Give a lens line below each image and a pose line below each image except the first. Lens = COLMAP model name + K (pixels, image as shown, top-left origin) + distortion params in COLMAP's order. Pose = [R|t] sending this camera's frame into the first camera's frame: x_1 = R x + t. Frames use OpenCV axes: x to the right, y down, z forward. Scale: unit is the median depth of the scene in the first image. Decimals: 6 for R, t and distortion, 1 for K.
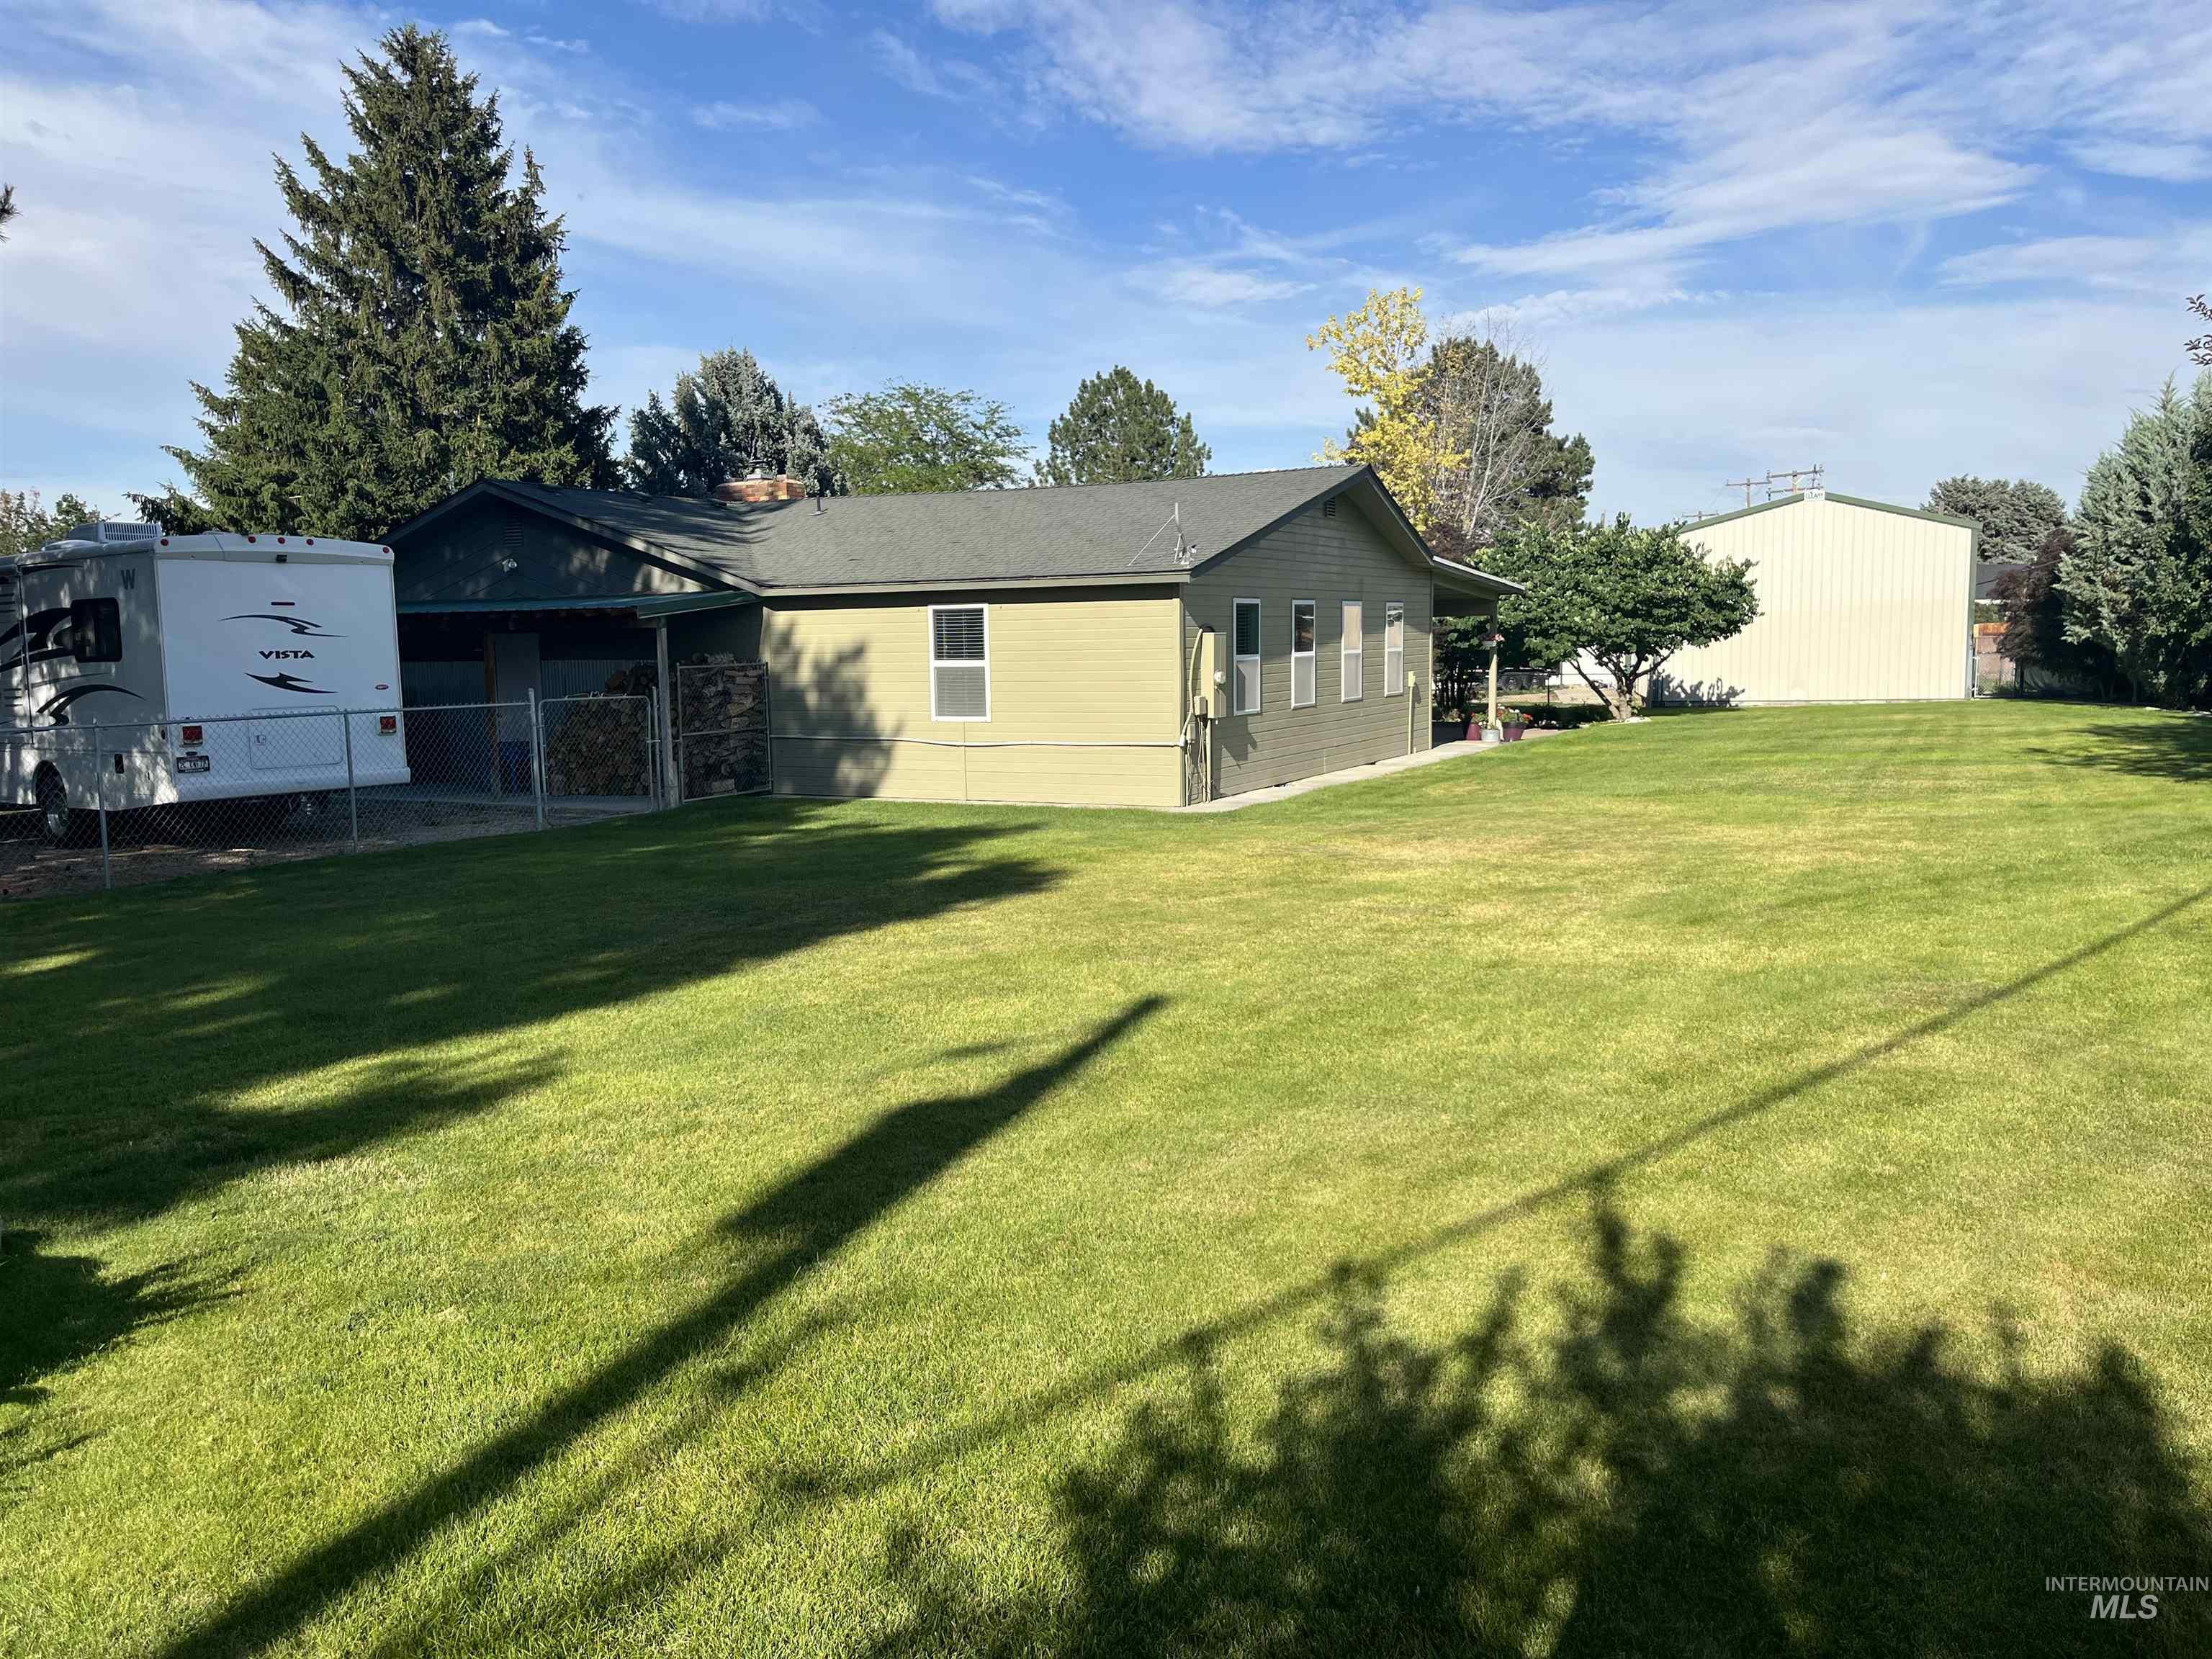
lens RADIAL K [[1672.2, 0, 1100.7], [0, 1672.2, 819.3], [0, 0, 1]] dist [0.056654, -0.076641]
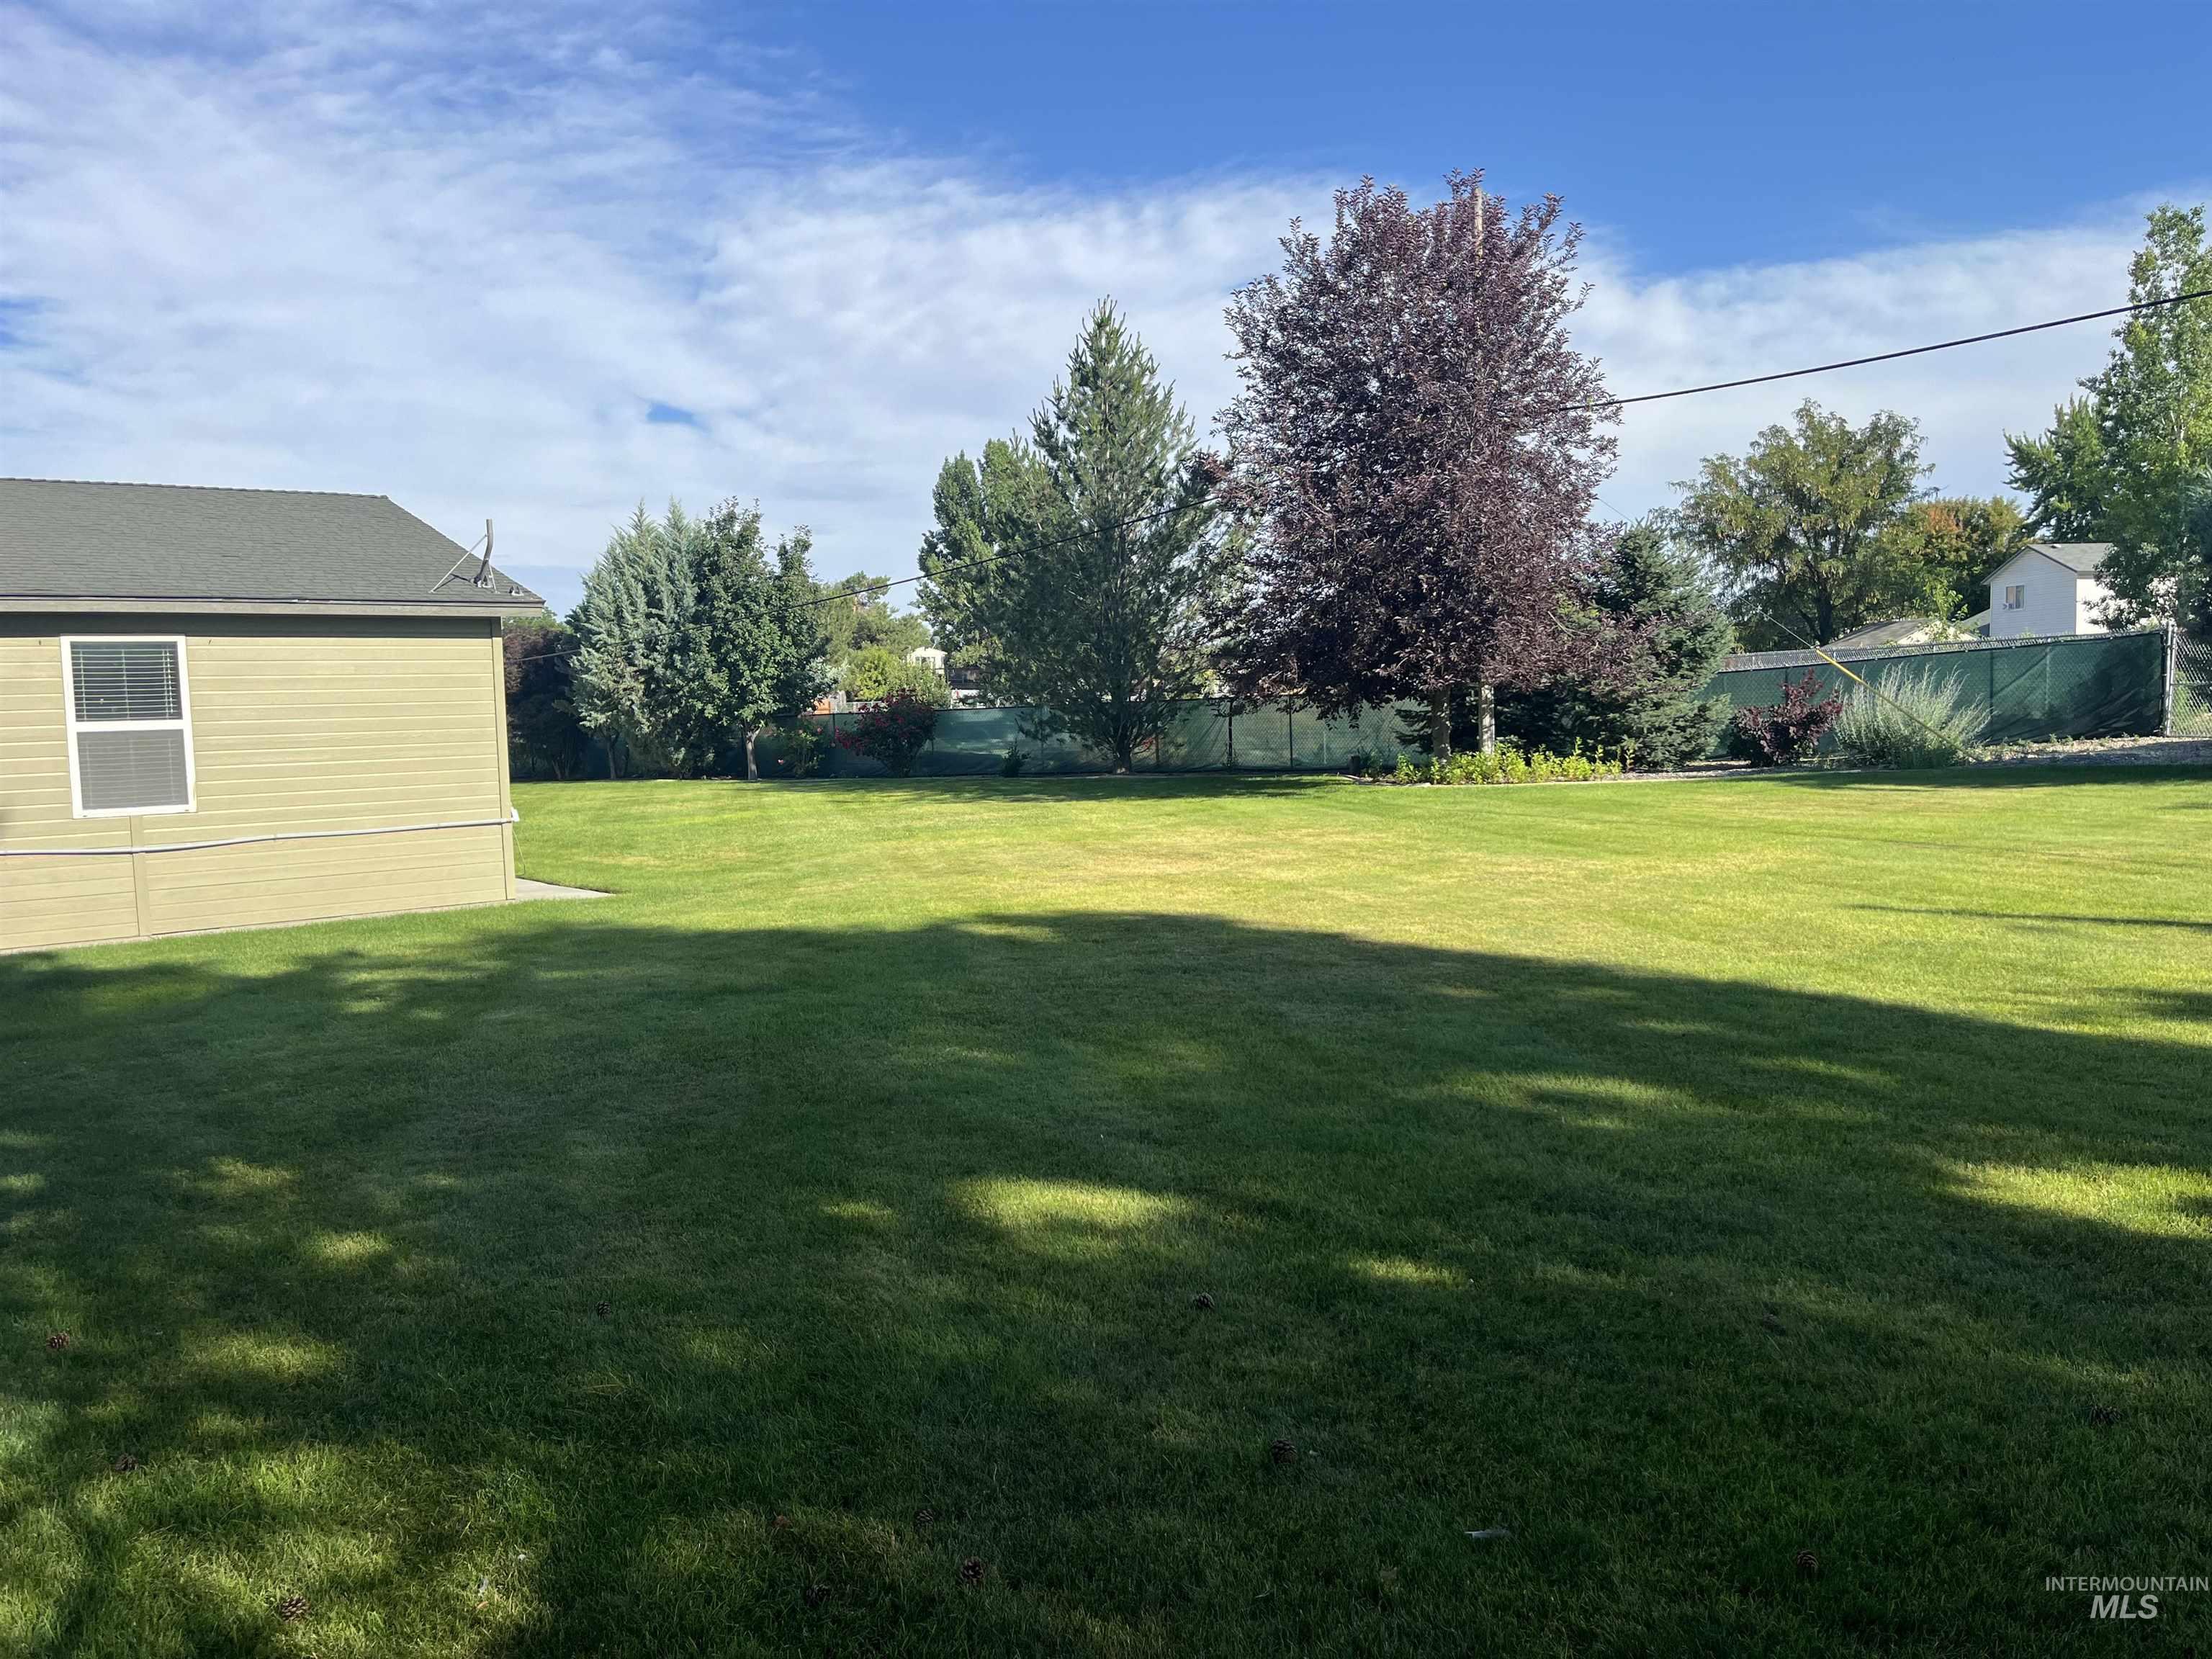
lens RADIAL K [[1686.9, 0, 1116.1], [0, 1686.9, 824.7], [0, 0, 1]] dist [0.051045, -0.074009]
pose [[0.366991, -0.060575, 0.928250, -0.659981], [0.129652, 0.991468, 0.013441, -0.017072], [-0.921145, 0.115417, 0.371713, 0.480656]]
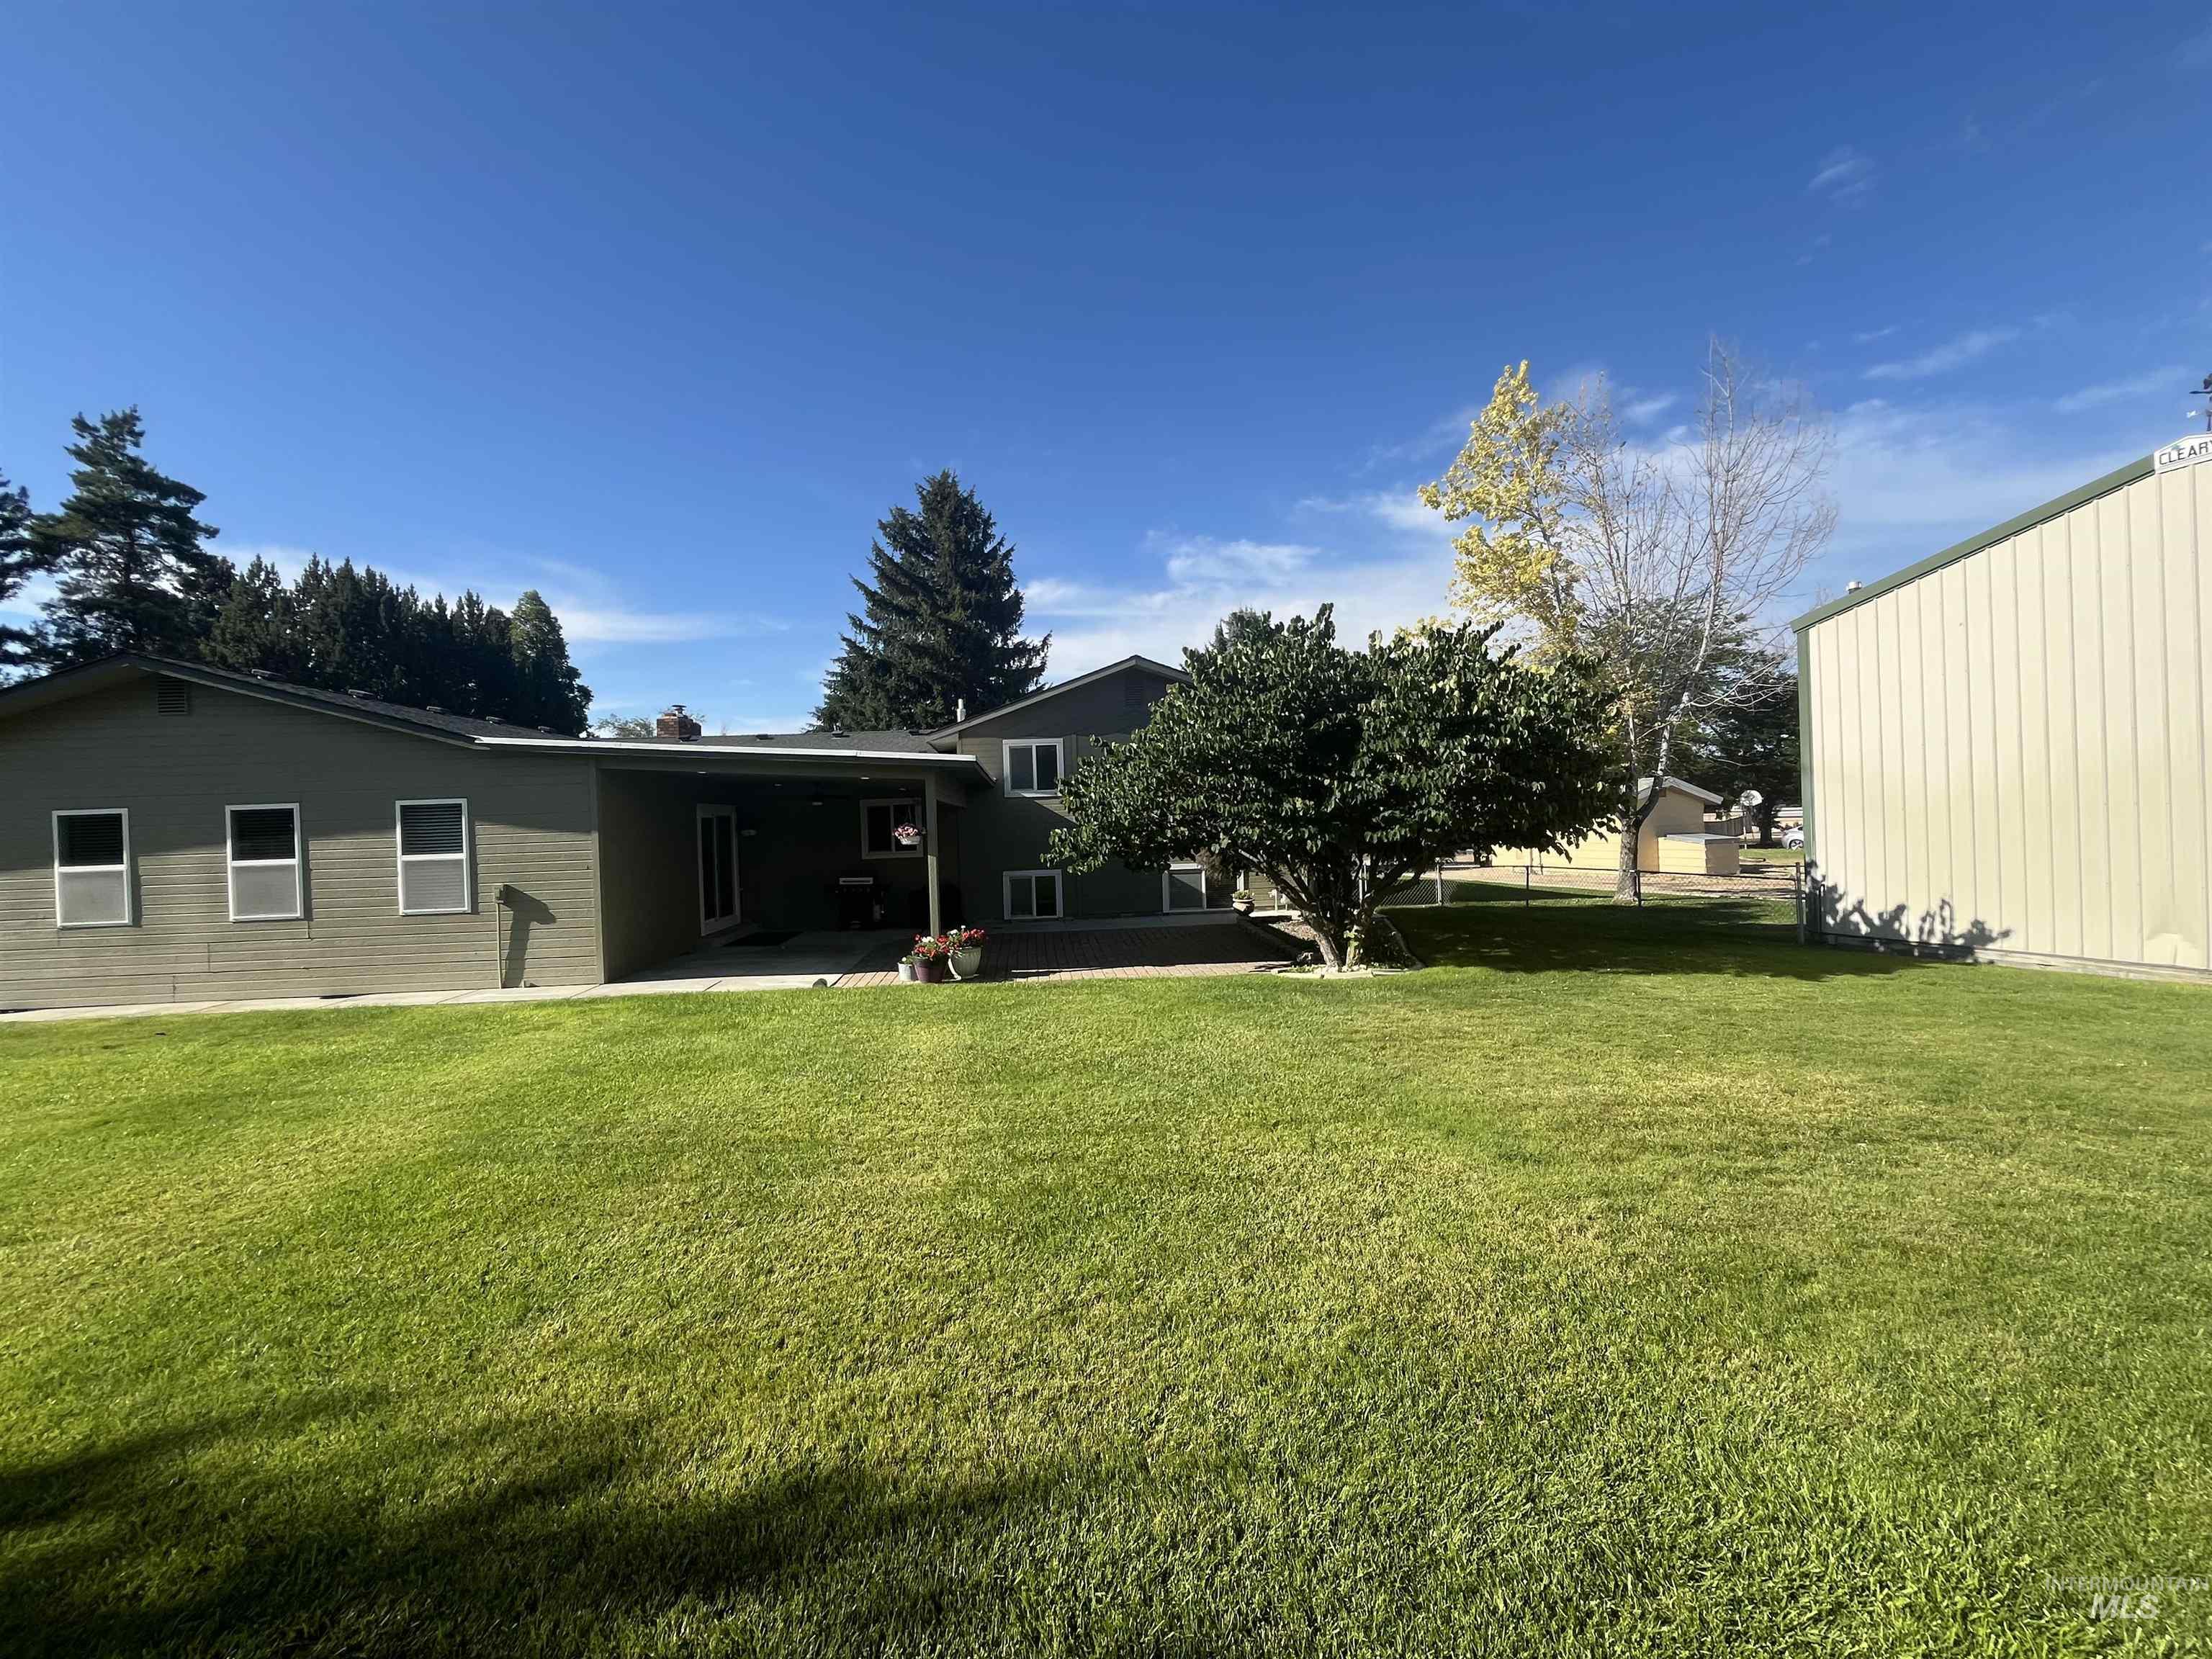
lens RADIAL K [[906.8, 0, 1101.2], [0, 906.8, 826.3], [0, 0, 1]] dist [0.000973, -0.000214]
pose [[0.523343, 0.000682, -0.852122, 1.088604], [-0.069531, 0.996699, -0.041905, -0.182818], [0.849281, 0.081179, 0.521663, 1.583665]]
